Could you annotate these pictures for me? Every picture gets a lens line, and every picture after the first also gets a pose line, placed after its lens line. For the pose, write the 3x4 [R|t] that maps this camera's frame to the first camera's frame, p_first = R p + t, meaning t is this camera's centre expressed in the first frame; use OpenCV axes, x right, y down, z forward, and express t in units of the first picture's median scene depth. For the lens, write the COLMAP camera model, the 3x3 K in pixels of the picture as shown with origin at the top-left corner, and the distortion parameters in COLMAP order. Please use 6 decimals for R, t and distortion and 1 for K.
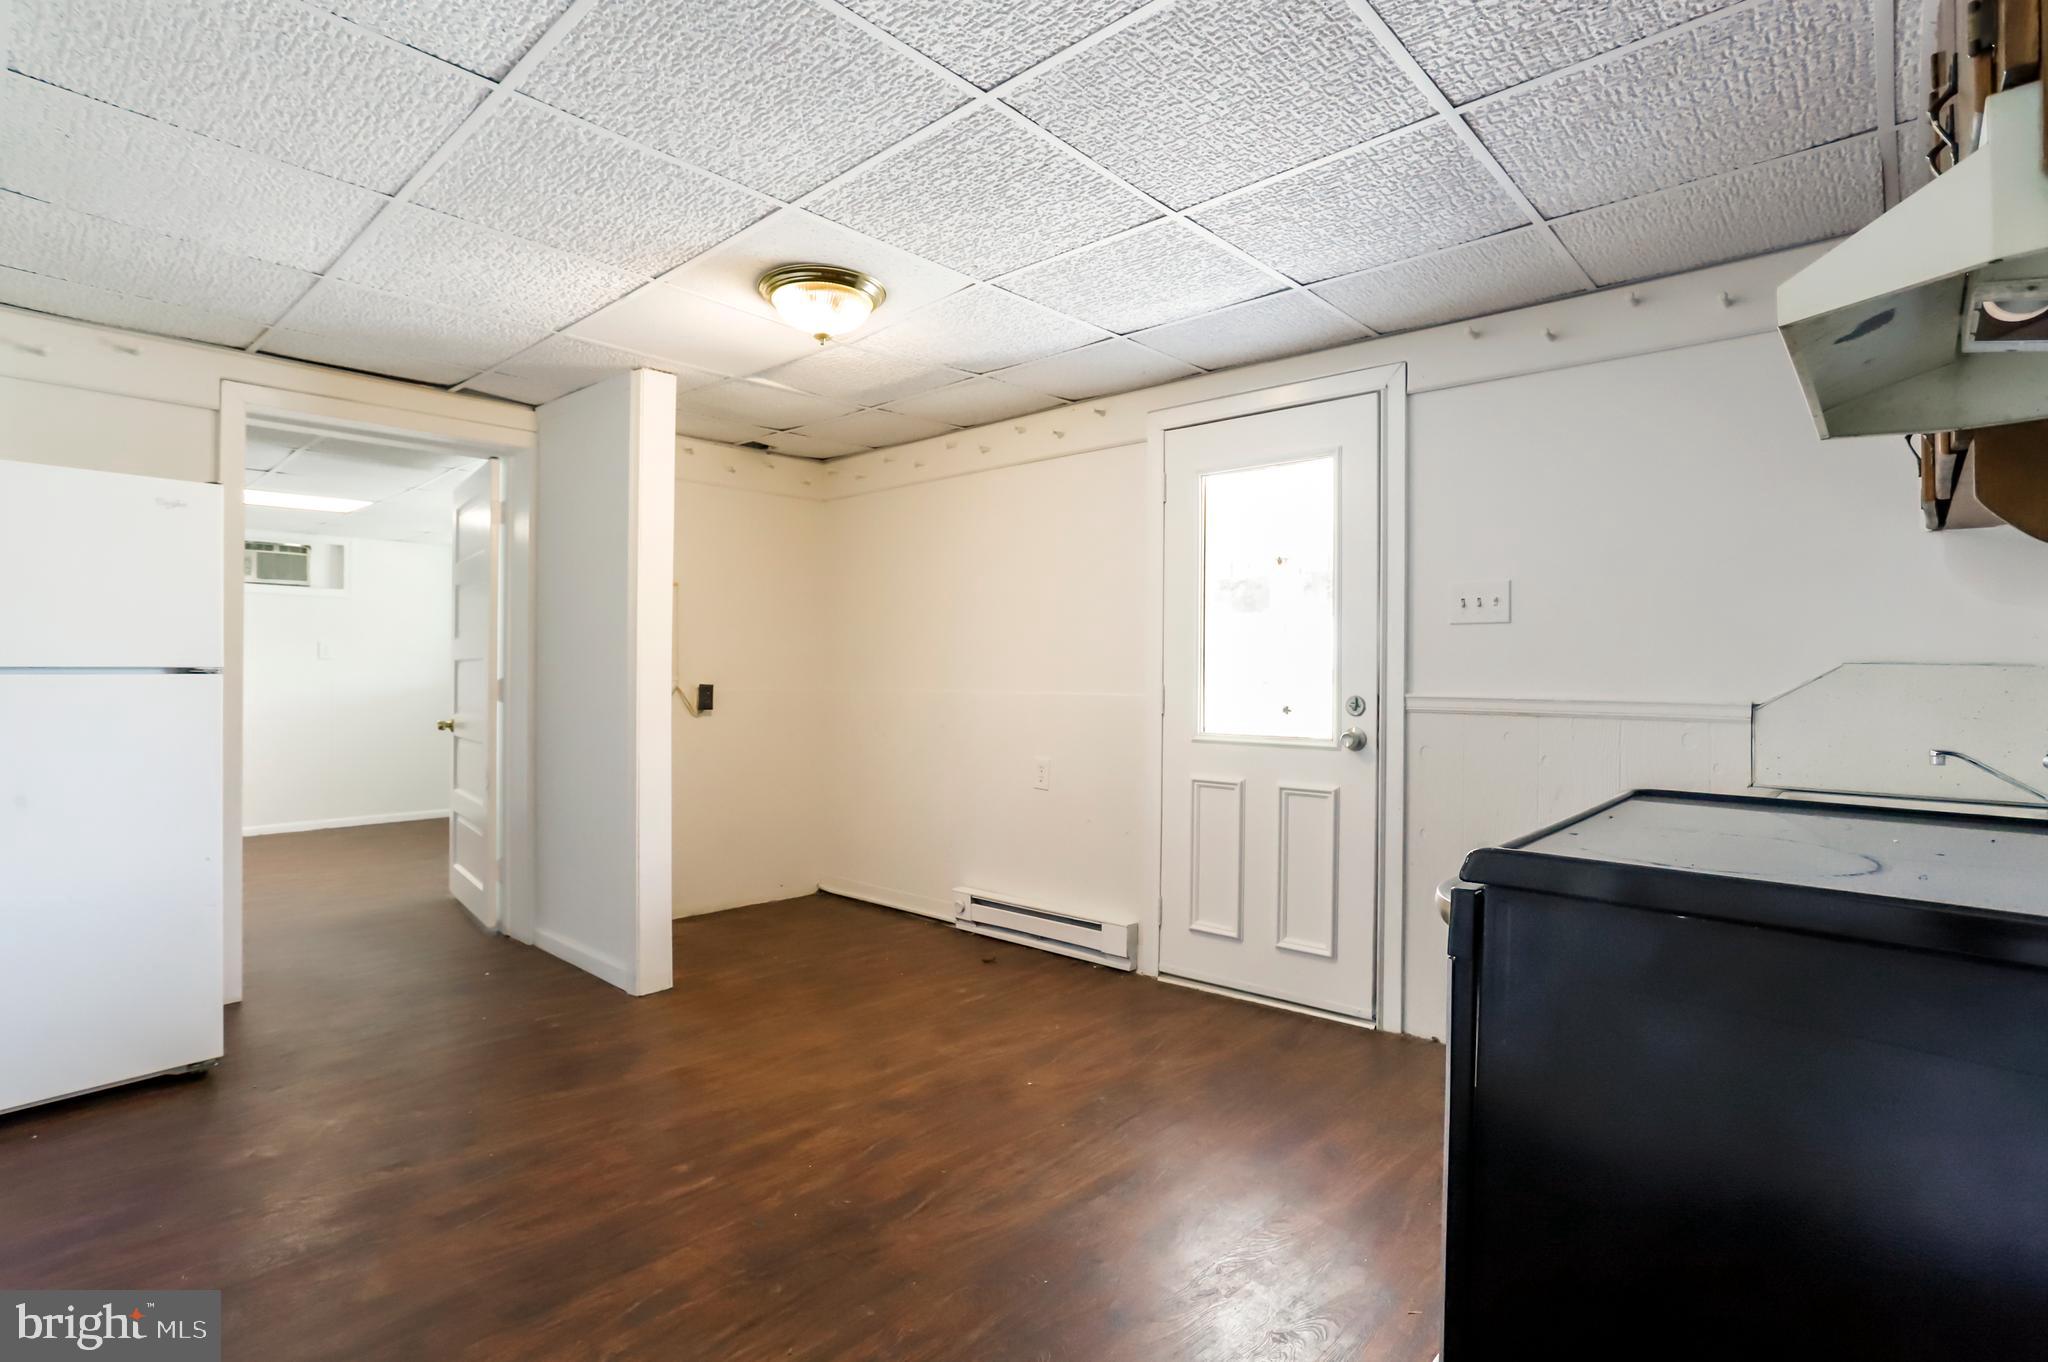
lens RADIAL K [[1000.7, 0, 1029.1], [0, 1000.7, 658.3], [0, 0, 1]] dist [-0.031726, 0.012329]
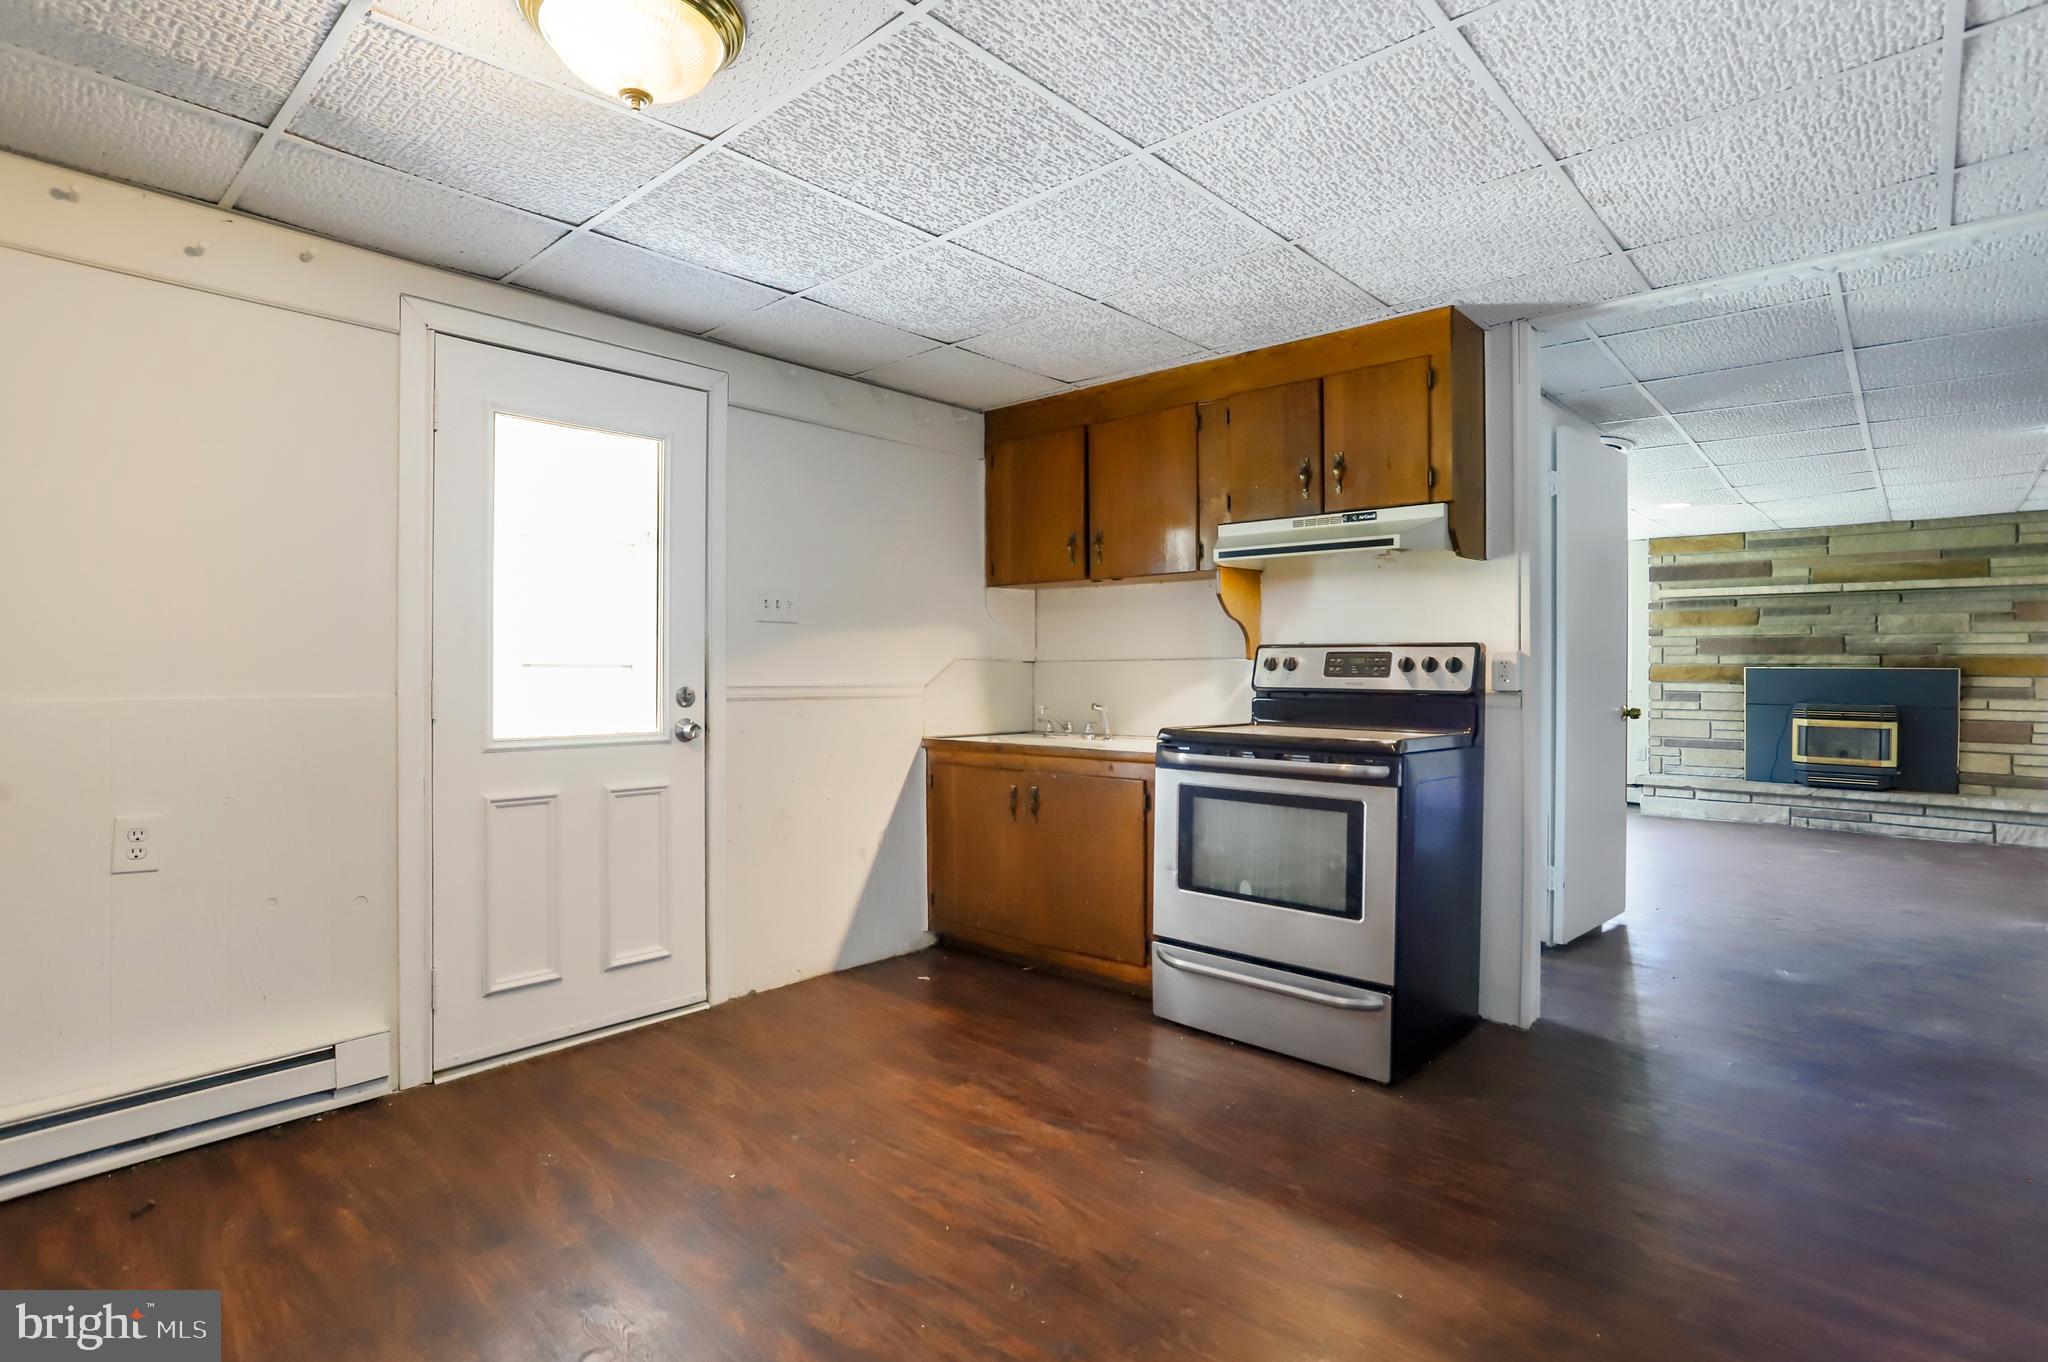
lens RADIAL K [[1000.7, 0, 1022.1], [0, 1000.7, 670.7], [0, 0, 1]] dist [-0.031726, 0.012329]
pose [[0.021671, 0.001294, 0.999764, -0.683476], [-0.010481, 0.999945, -0.001067, 0.018936], [-0.999710, -0.010455, 0.021683, 0.655082]]
